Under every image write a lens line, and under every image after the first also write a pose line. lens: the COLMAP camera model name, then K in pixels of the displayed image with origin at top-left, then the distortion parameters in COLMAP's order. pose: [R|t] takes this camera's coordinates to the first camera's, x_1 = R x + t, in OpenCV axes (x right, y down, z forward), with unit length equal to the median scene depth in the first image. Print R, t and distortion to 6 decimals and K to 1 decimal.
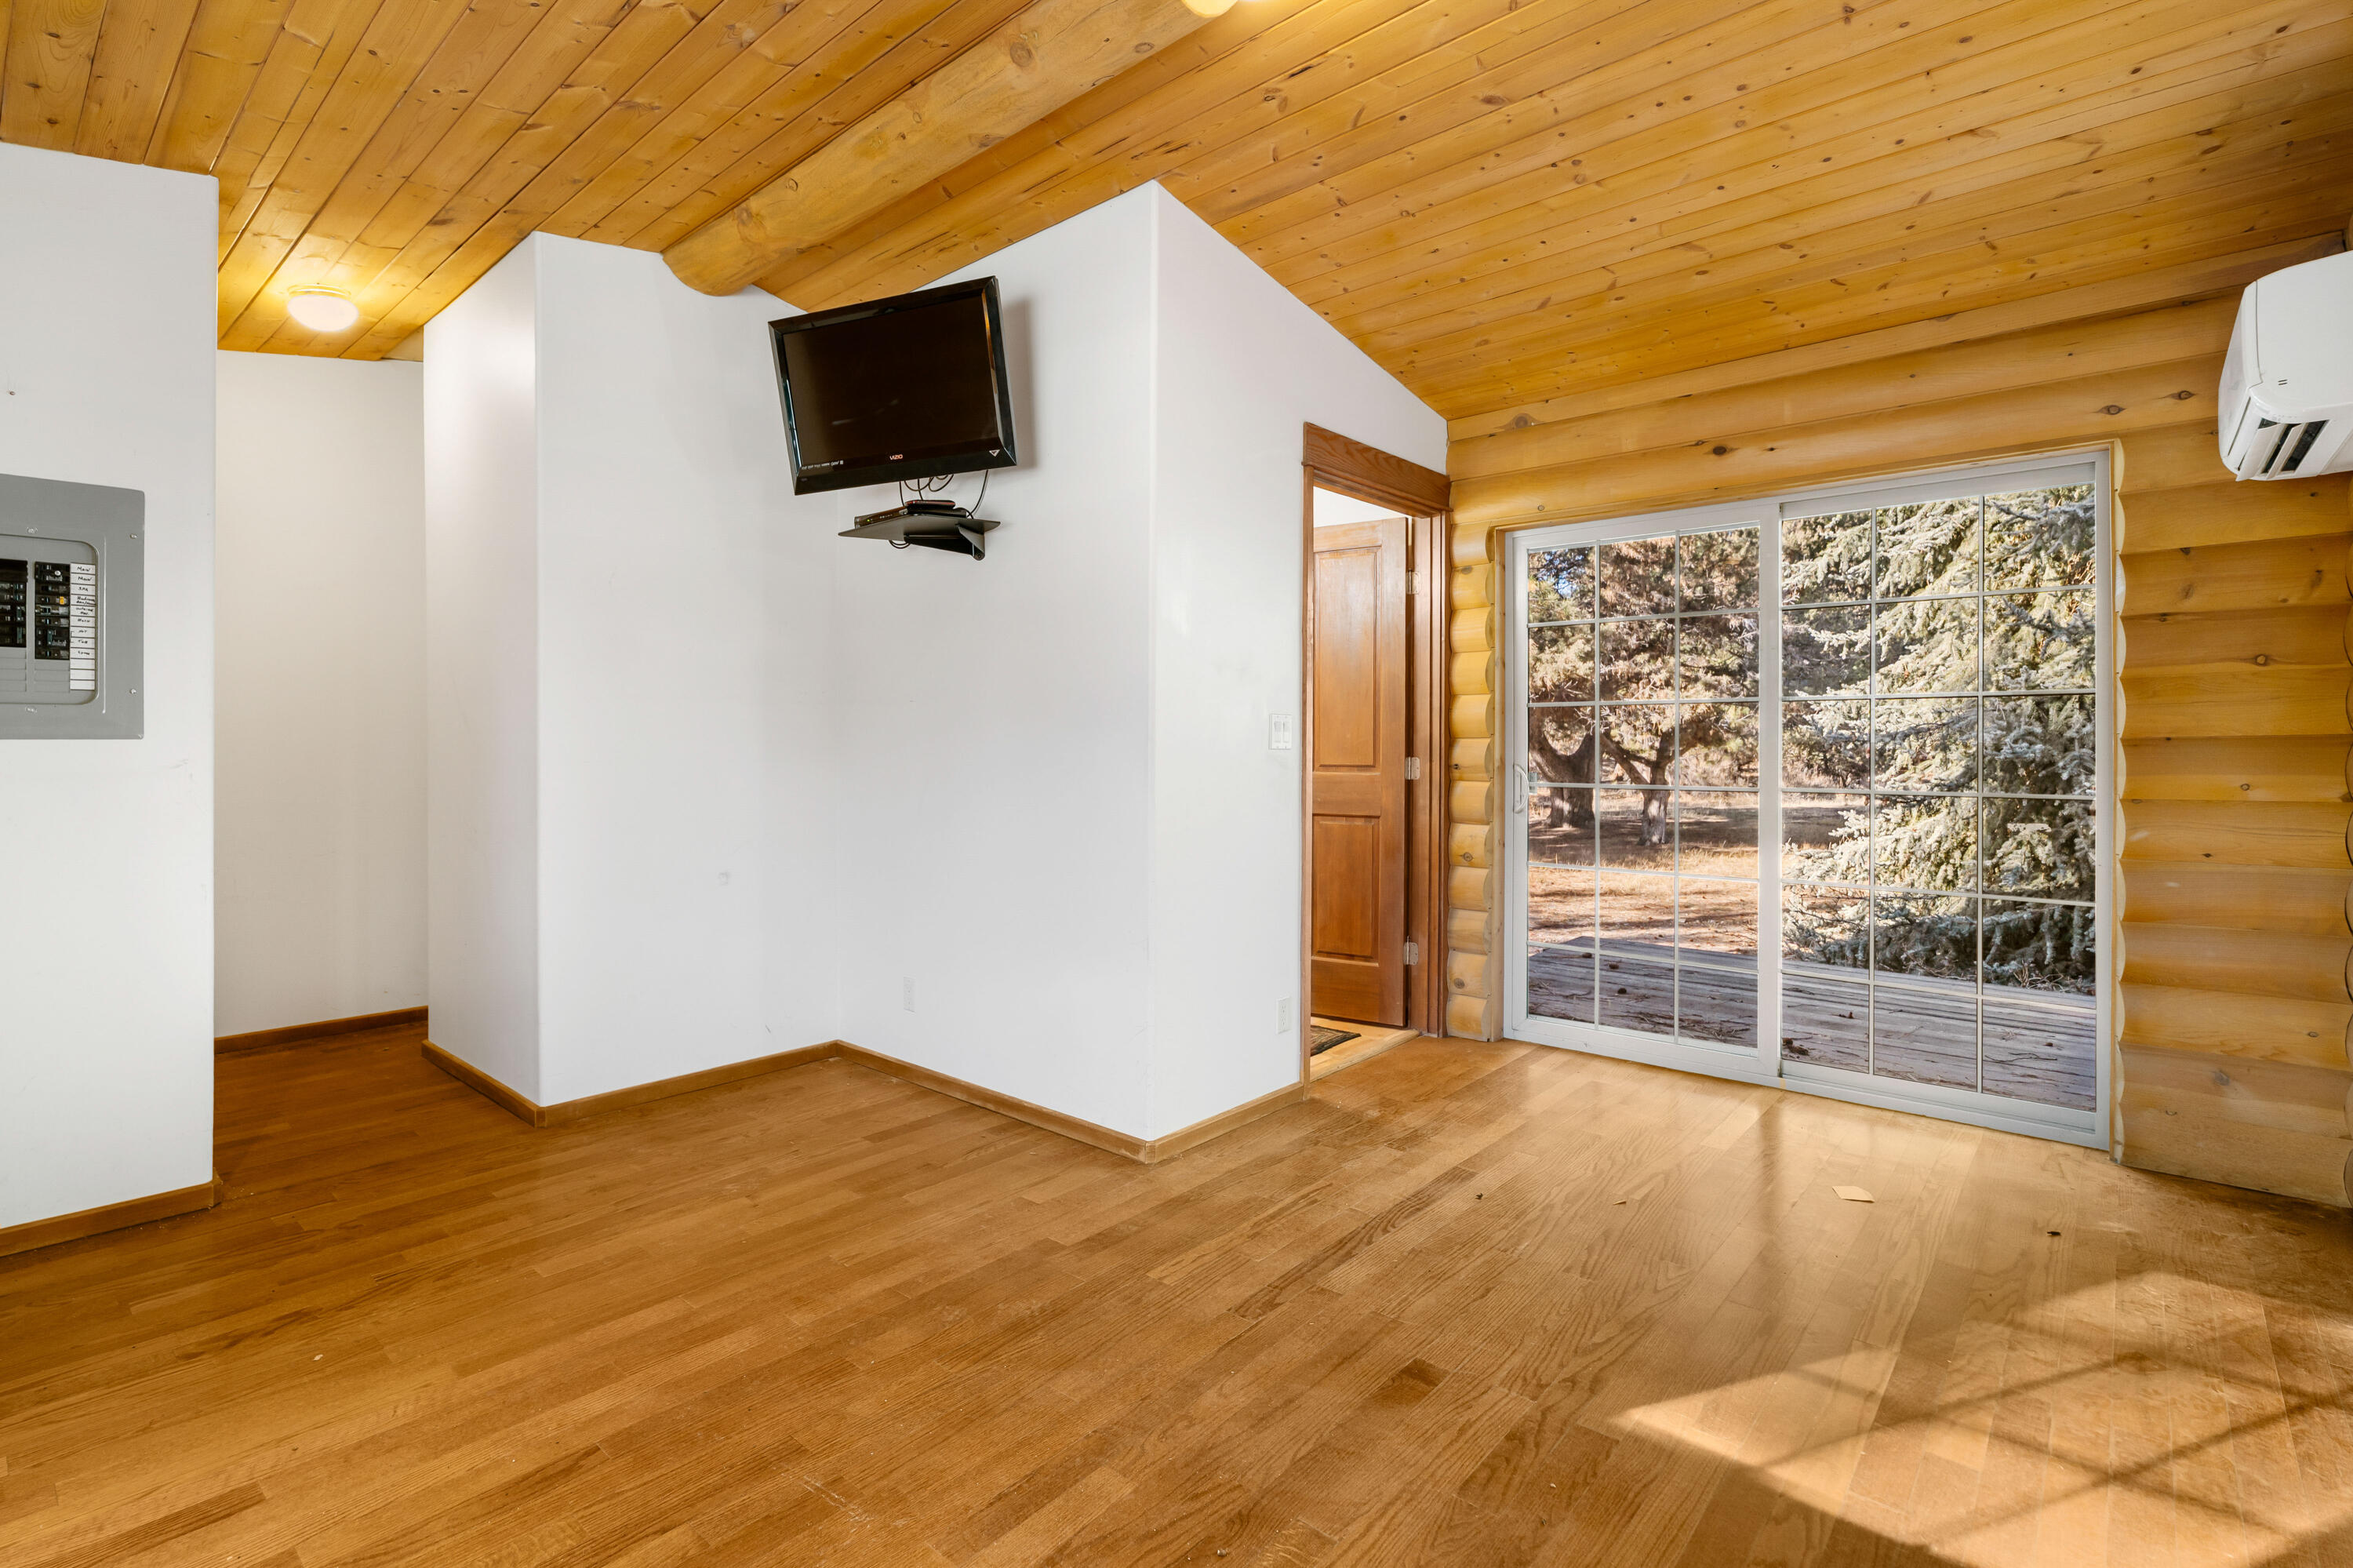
lens RADIAL K [[1079.9, 0, 1141.3], [0, 1079.9, 757.4], [0, 0, 1]] dist [-0.001982, -0.000234]
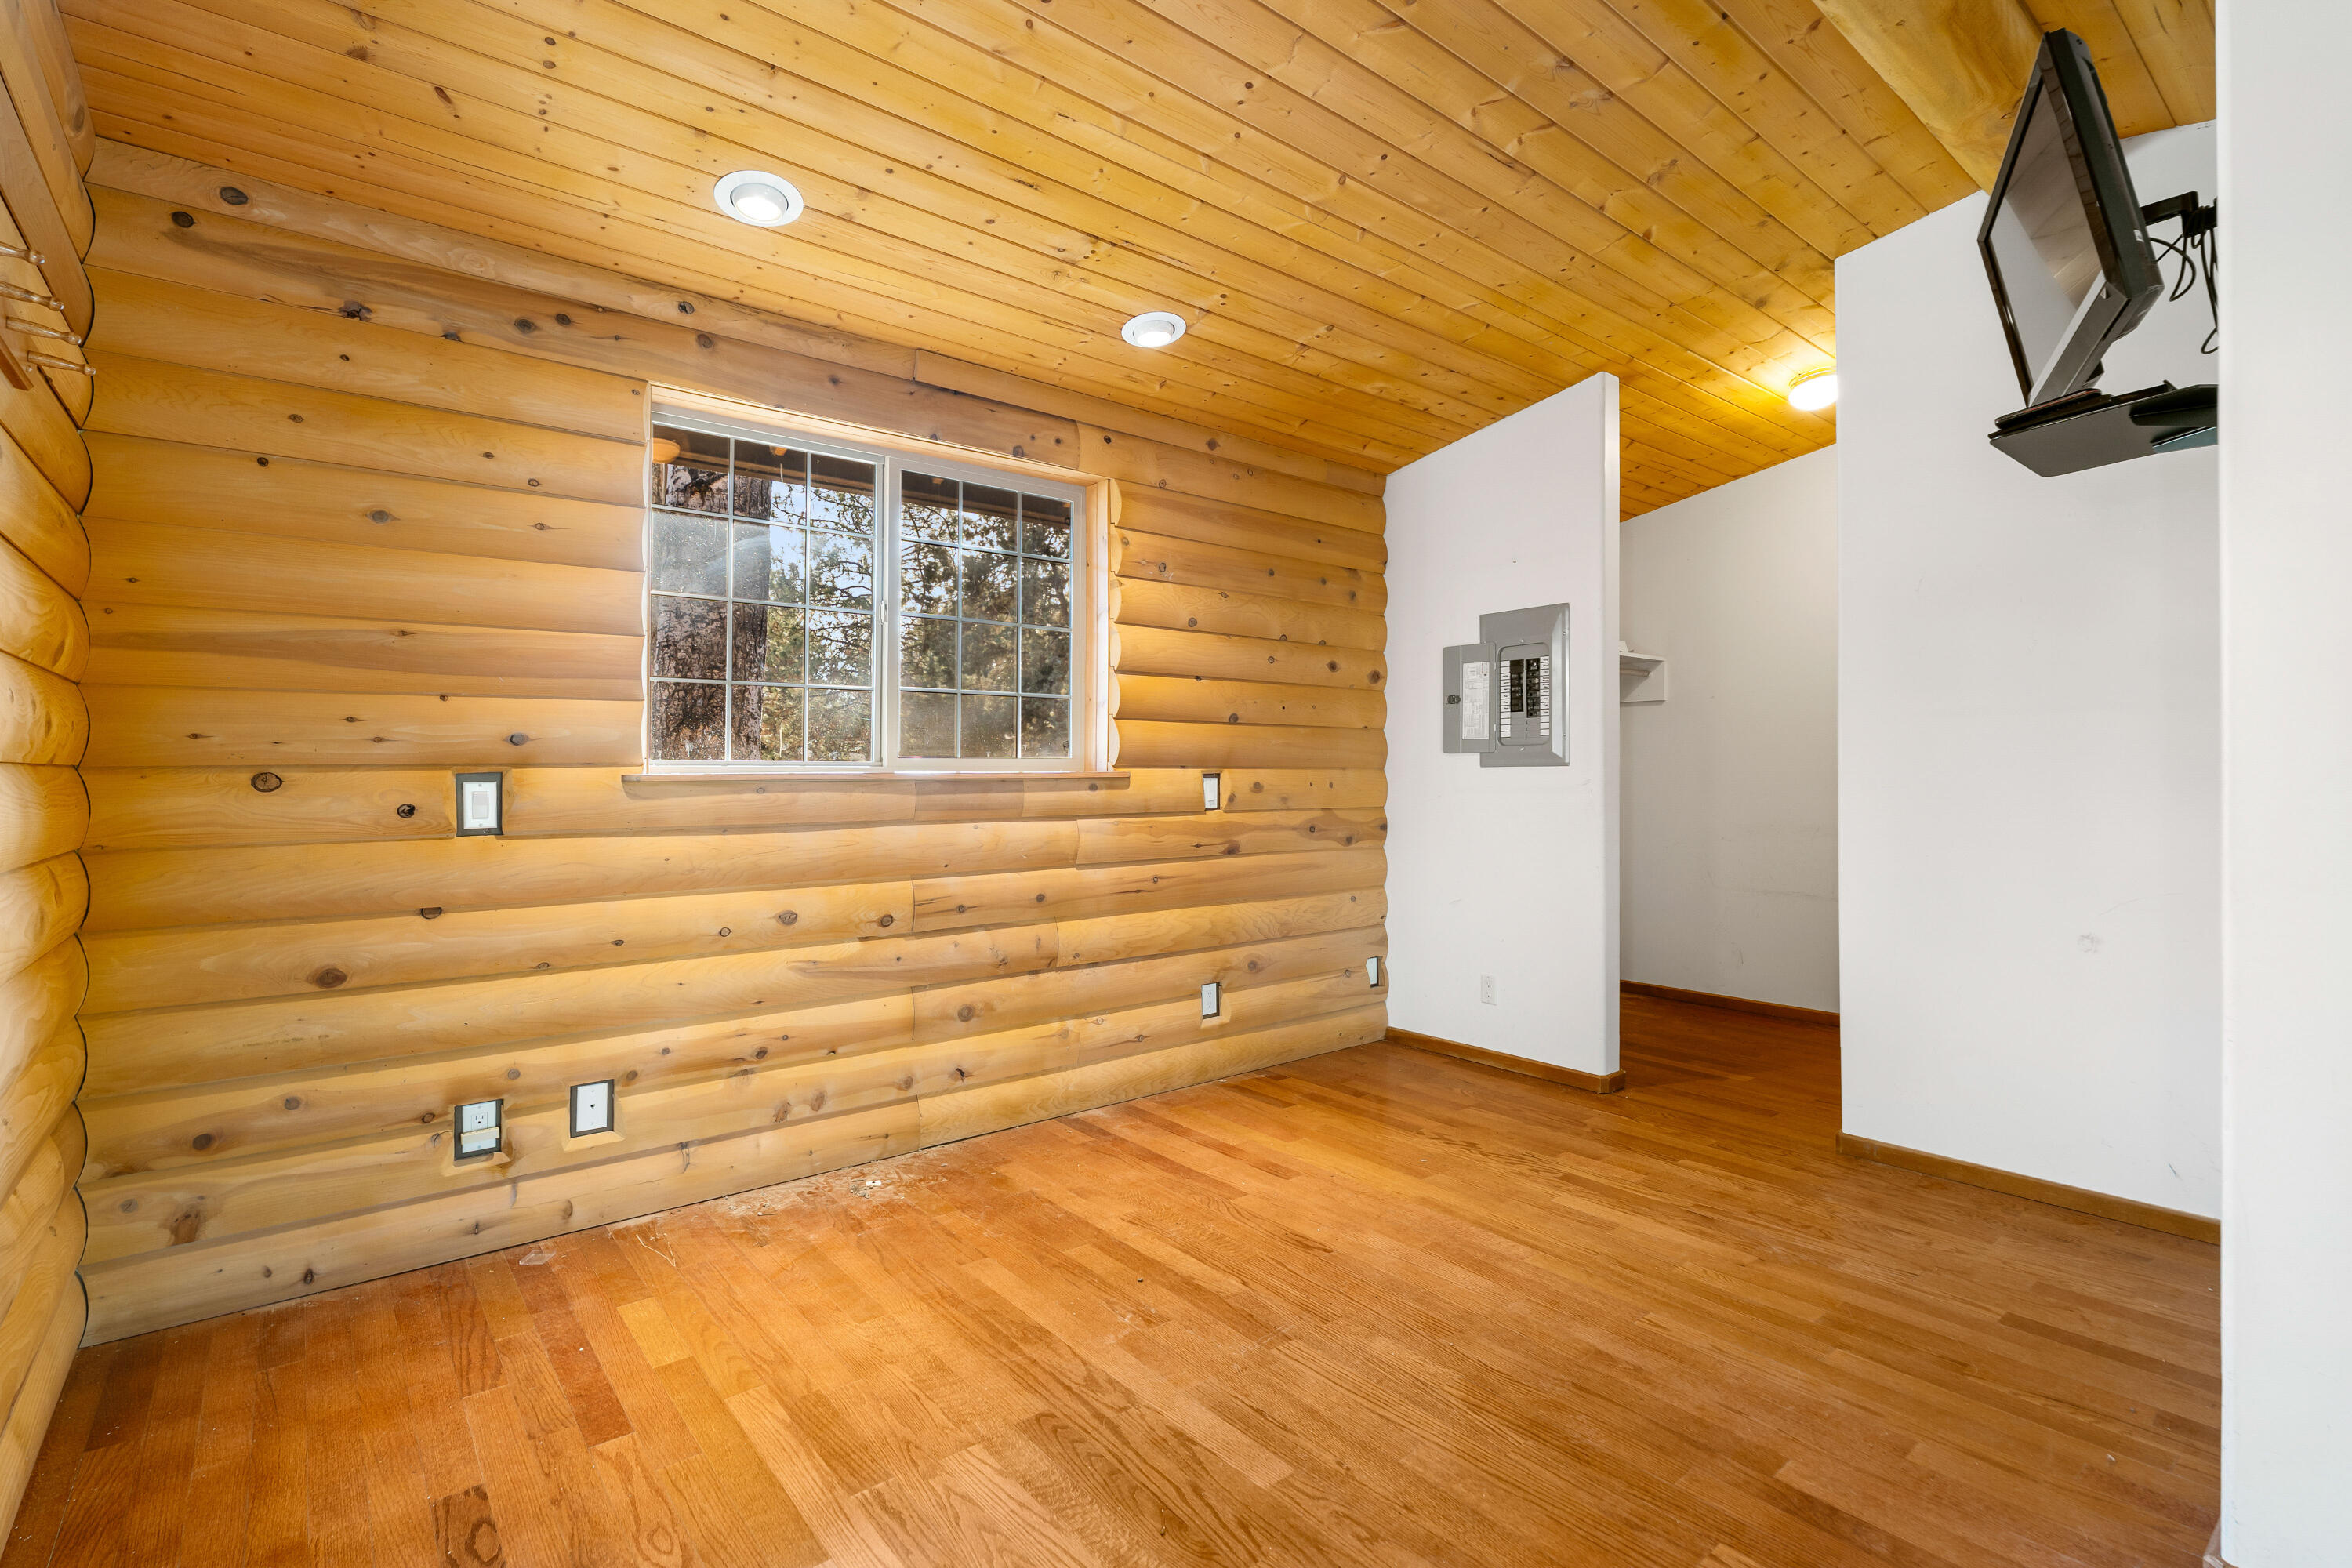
lens RADIAL K [[1079.4, 0, 1173.0], [0, 1079.4, 771.2], [0, 0, 1]] dist [-0.001982, -0.000234]
pose [[-0.160033, -0.002184, -0.987109, 0.695005], [-0.005606, 0.999983, -0.001304, -0.004800], [0.987096, 0.005325, -0.160043, 0.728419]]
